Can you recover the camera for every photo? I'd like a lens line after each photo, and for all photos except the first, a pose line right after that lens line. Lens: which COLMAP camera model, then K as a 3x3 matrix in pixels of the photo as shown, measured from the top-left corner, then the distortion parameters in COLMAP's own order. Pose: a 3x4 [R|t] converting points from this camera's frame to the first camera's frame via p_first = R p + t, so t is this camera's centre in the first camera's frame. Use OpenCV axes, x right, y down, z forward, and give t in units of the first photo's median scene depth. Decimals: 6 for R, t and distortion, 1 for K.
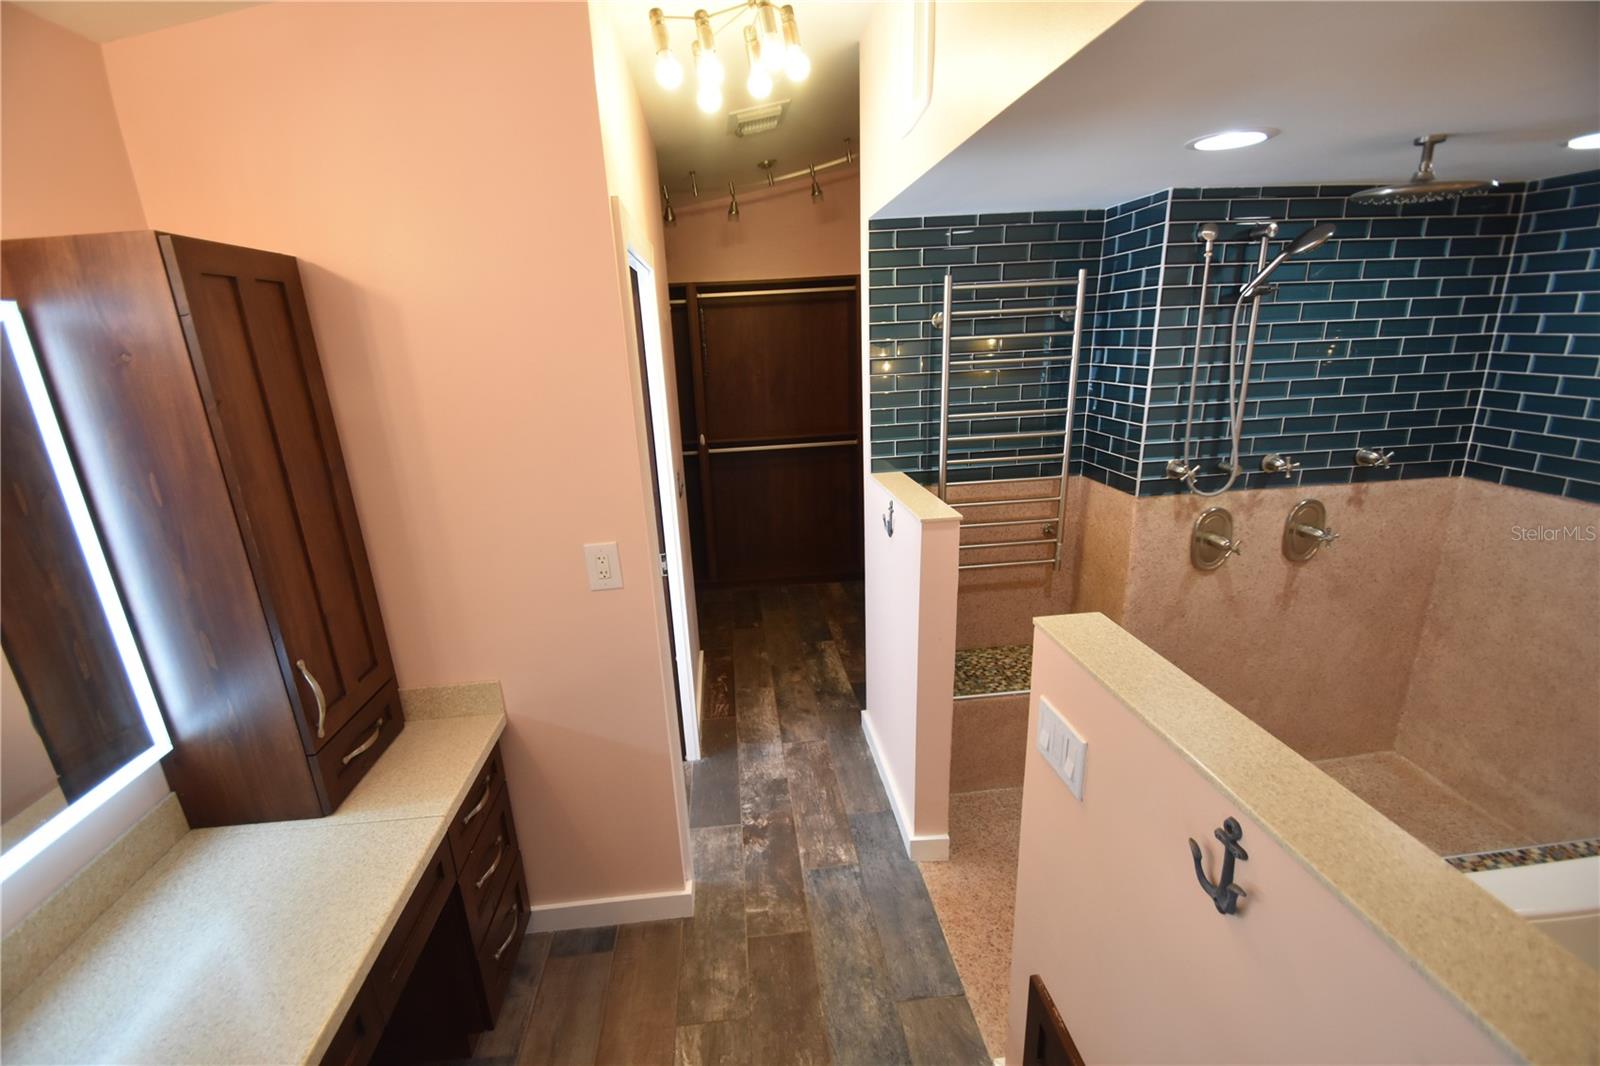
lens RADIAL K [[700.9, 0, 793.5], [0, 700.9, 539.3], [0, 0, 1]] dist [0.000243, -0.000009]
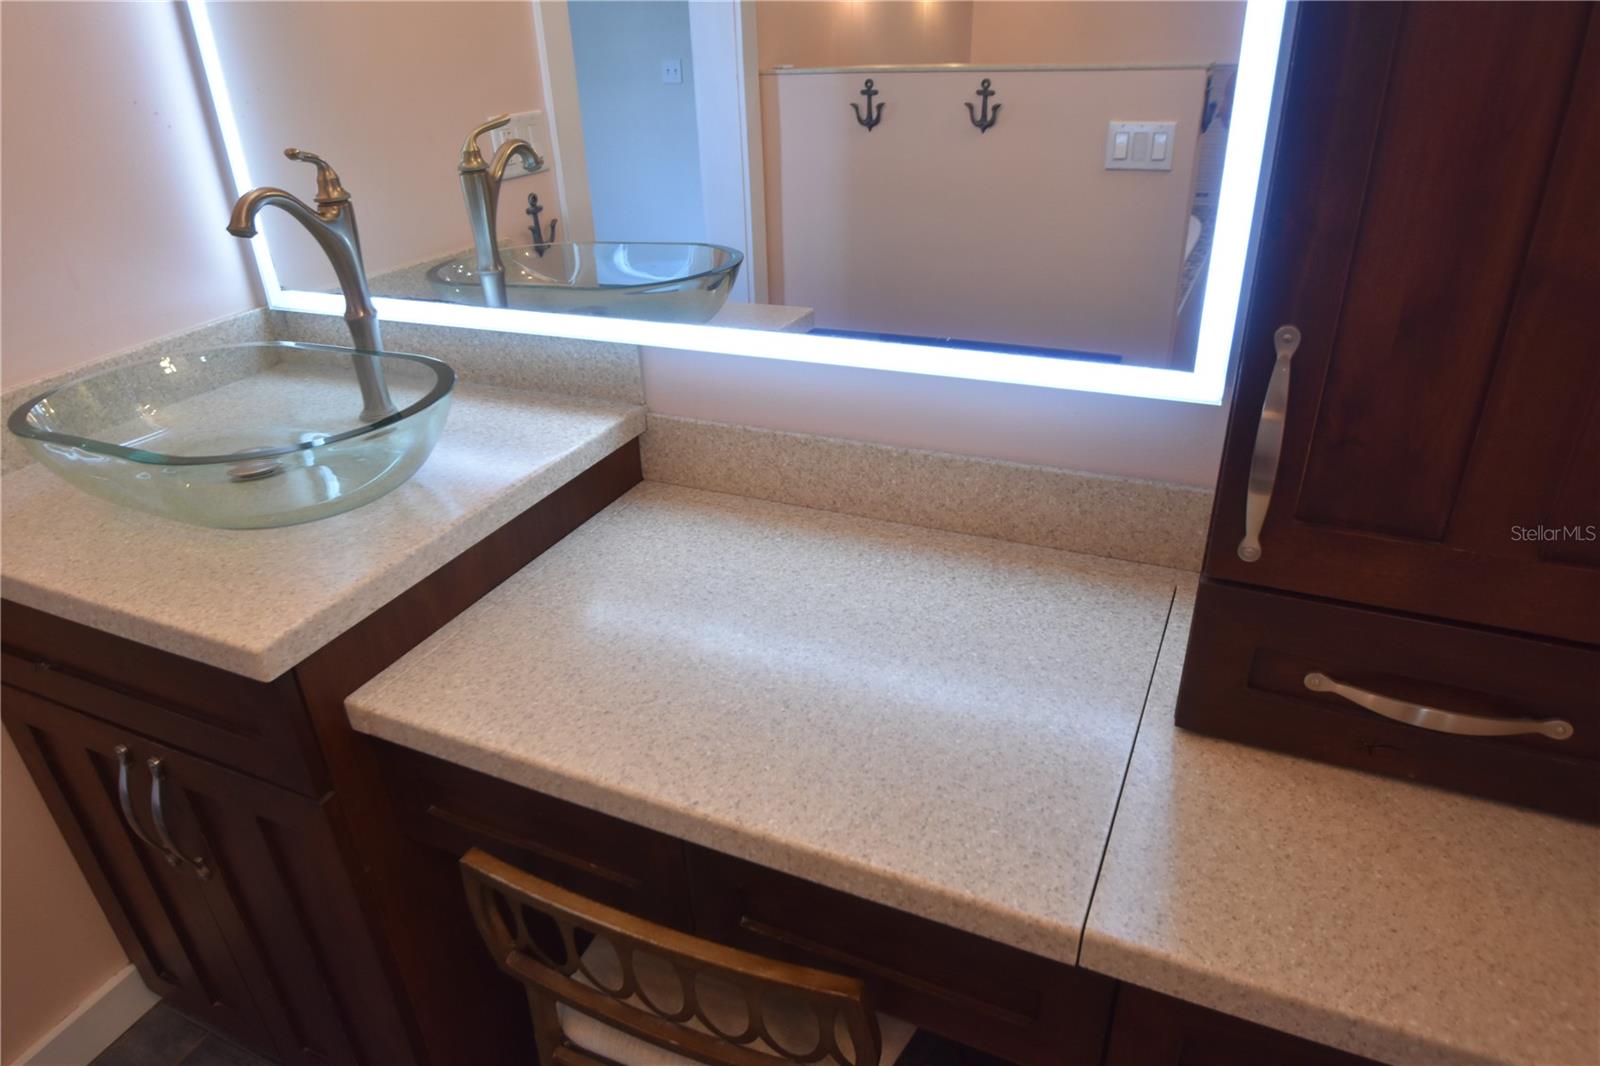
lens RADIAL K [[1005.8, 0, 795.0], [0, 1005.8, 536.1], [0, 0, 1]] dist [0.000321, -0.000027]
pose [[-0.500363, 0.453802, -0.737360, -0.176960], [-0.199315, 0.768391, 0.608152, 0.005373], [0.842562, 0.451264, -0.294025, 0.931519]]
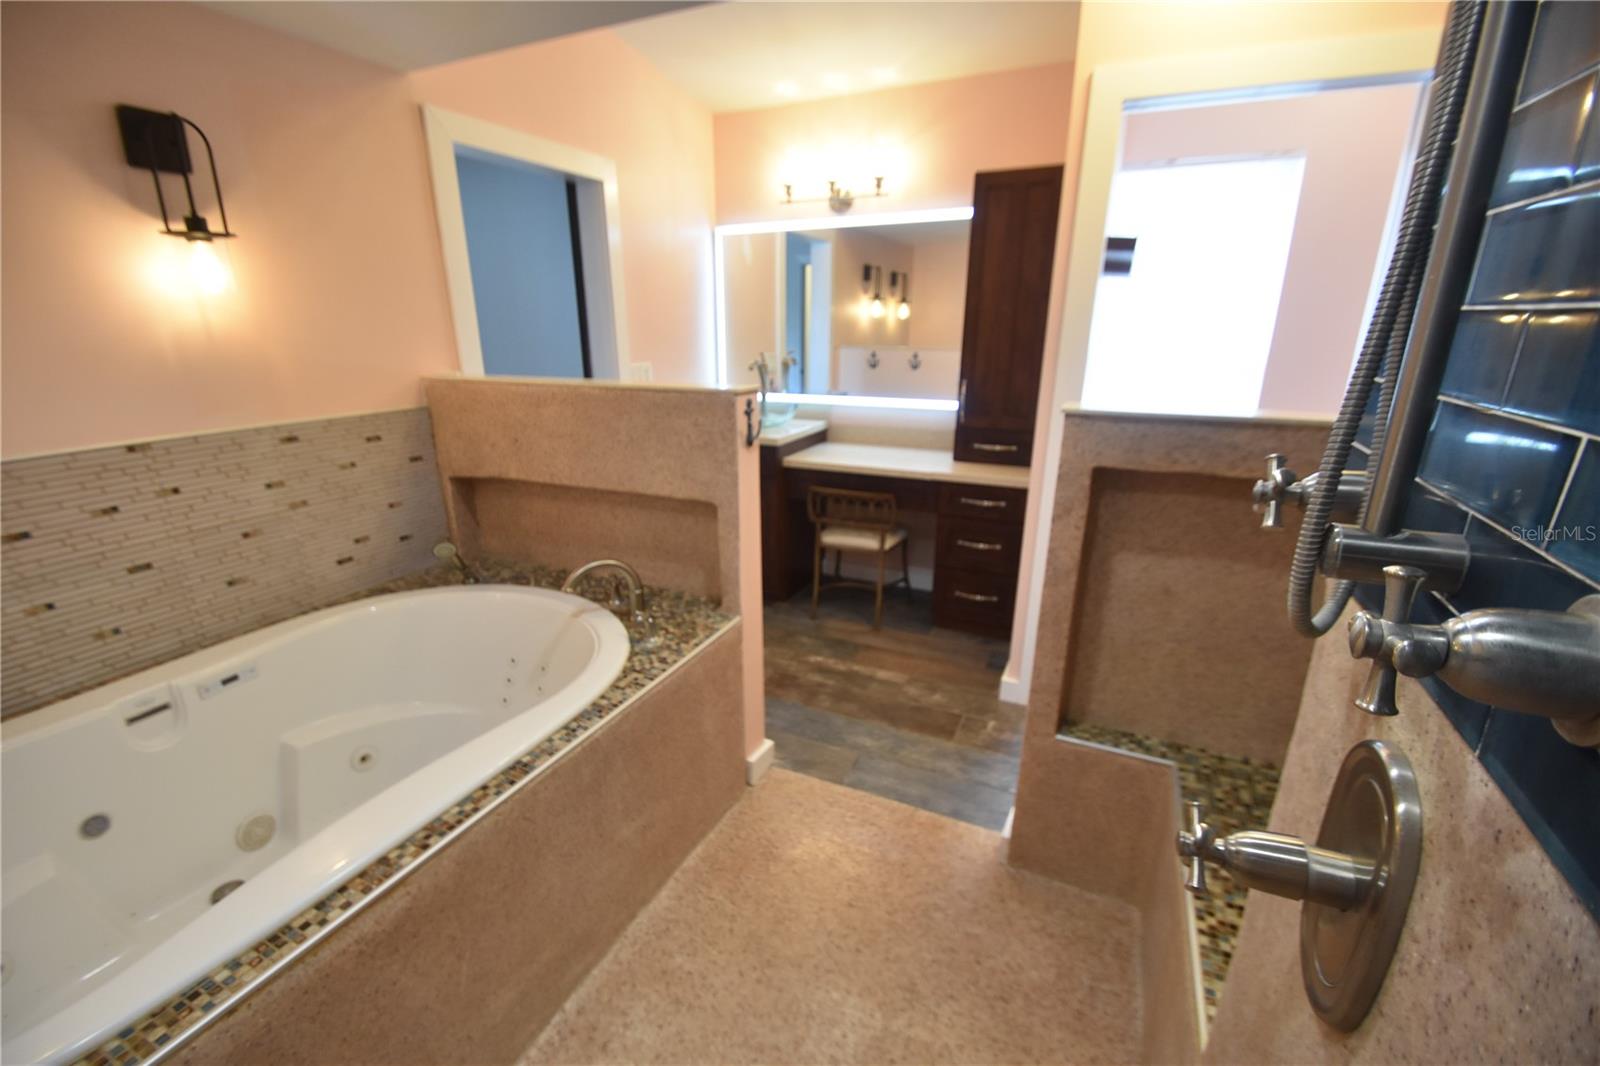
lens RADIAL K [[700.9, 0, 795.8], [0, 700.9, 535.9], [0, 0, 1]] dist [0.000243, -0.000009]
pose [[-0.494956, 0.296844, -0.816641, 1.346383], [-0.238592, 0.857282, 0.456225, -0.260728], [0.835519, 0.420655, -0.353493, 1.432890]]
